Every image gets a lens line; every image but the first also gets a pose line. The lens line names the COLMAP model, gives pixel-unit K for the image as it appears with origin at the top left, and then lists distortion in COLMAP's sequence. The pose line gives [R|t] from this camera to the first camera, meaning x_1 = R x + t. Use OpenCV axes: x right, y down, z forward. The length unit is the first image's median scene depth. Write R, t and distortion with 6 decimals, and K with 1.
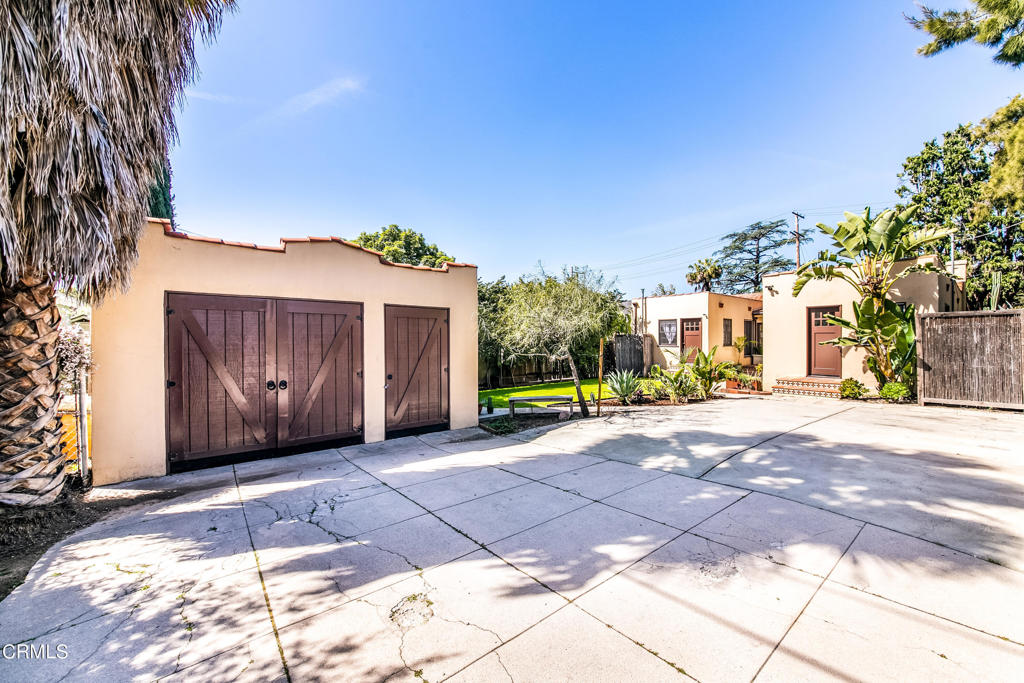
lens RADIAL K [[394.9, 0, 508.3], [0, 394.9, 327.2], [0, 0, 1]] dist [-0.009866, -0.000271]
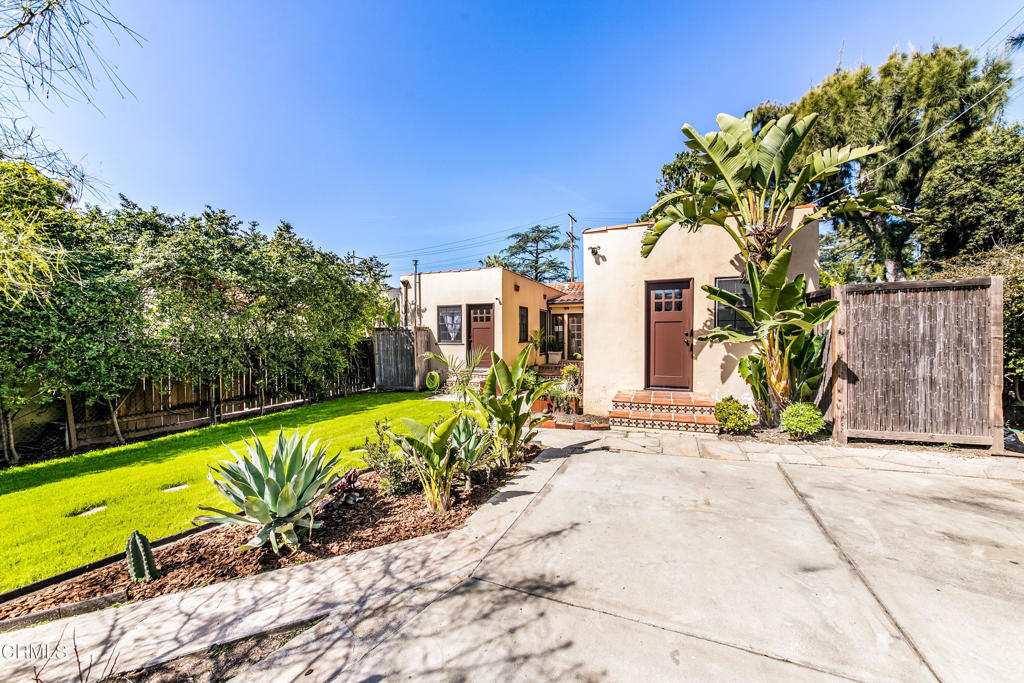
lens RADIAL K [[376.0, 0, 511.6], [0, 376.0, 339.5], [0, 0, 1]] dist [-0.013468, -0.000131]
pose [[0.869486, -0.014486, 0.493746, 0.172188], [-0.005818, 0.999200, 0.039560, 0.013164], [-0.493924, -0.037270, 0.868706, 0.369469]]
